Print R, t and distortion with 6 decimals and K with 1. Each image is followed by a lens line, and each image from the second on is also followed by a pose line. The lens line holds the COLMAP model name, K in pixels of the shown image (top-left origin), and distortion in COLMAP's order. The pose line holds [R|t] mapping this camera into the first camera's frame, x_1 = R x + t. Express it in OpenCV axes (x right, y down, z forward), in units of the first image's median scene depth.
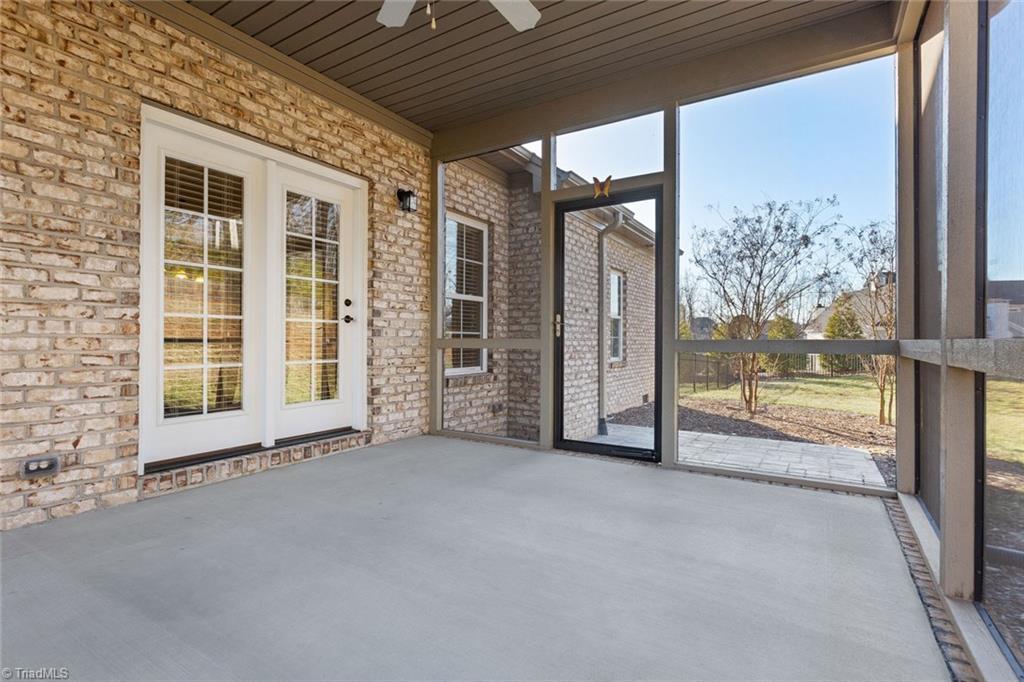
lens RADIAL K [[484.6, 0, 504.0], [0, 484.6, 340.8], [0, 0, 1]] dist [-0.000886, 0.000130]
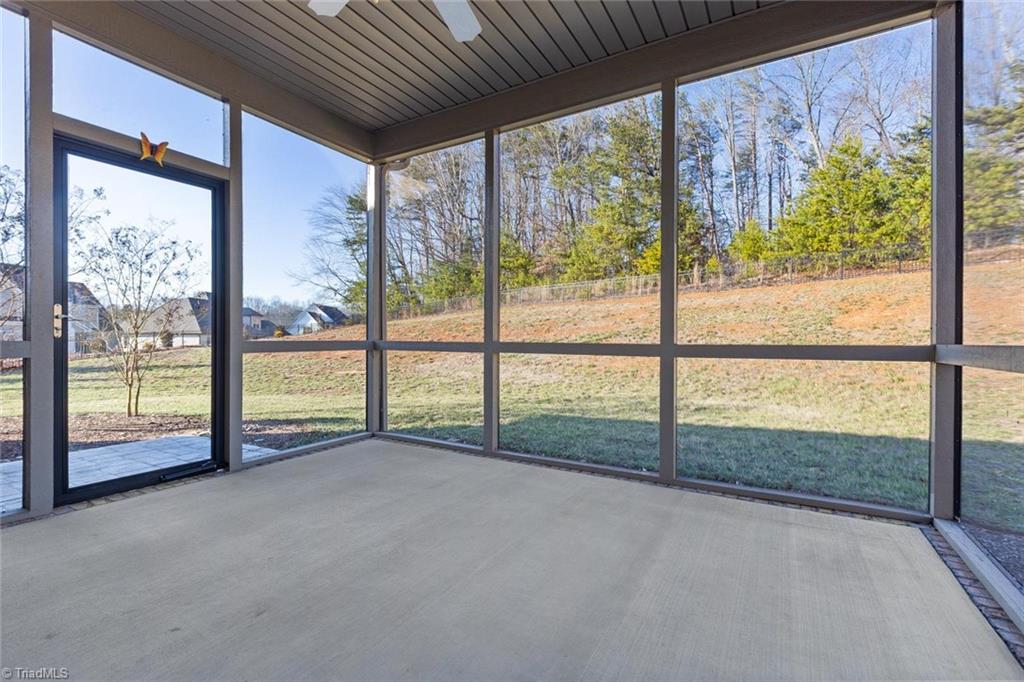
lens RADIAL K [[468.3, 0, 506.4], [0, 468.3, 342.2], [0, 0, 1]] dist [-0.000240, 0.000040]
pose [[-0.032218, -0.010791, 0.999423, -0.622163], [0.000795, 0.999941, 0.010822, -0.010079], [-0.999481, 0.001143, -0.032207, 0.470883]]
